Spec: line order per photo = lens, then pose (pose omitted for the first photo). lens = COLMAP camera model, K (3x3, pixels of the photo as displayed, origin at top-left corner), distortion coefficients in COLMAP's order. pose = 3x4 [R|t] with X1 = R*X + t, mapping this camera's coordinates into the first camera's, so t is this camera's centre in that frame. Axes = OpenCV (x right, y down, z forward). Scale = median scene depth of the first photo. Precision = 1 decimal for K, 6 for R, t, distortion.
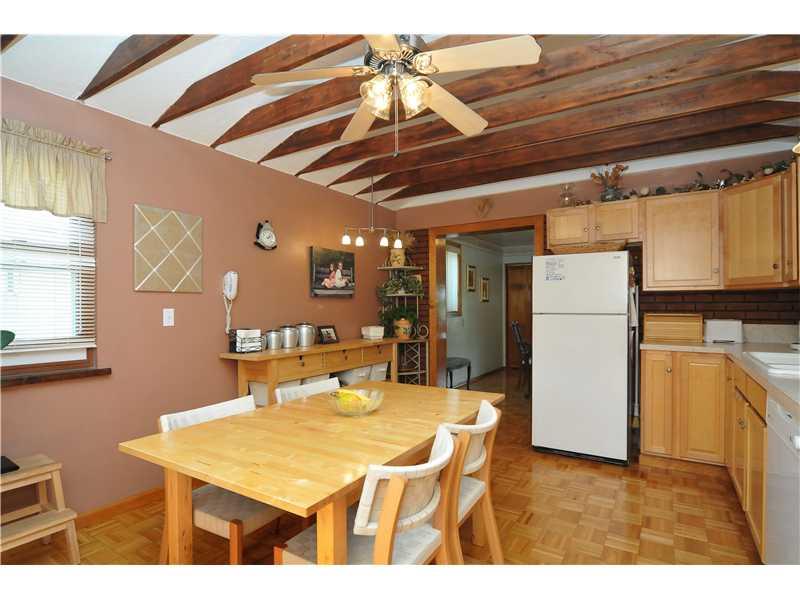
lens RADIAL K [[436.2, 0, 400.0], [0, 436.2, 300.0], [0, 0, 1]] dist [-0.002774, -0.000458]
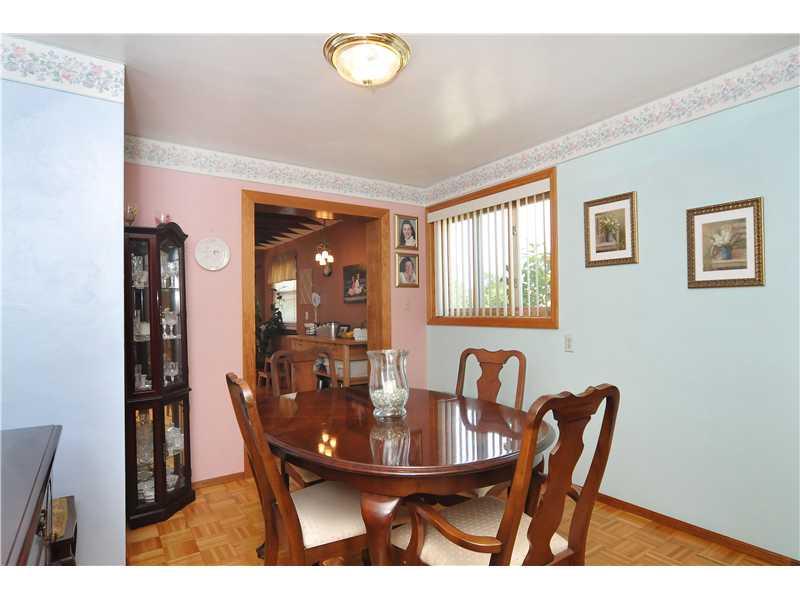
lens RADIAL K [[436.2, 0, 400.0], [0, 436.2, 300.0], [0, 0, 1]] dist [-0.002774, -0.000458]
pose [[-0.357041, -0.008349, -0.934051, 1.000067], [0.039362, 0.998937, -0.023975, 0.023576], [0.933259, -0.045326, -0.356333, 1.568350]]
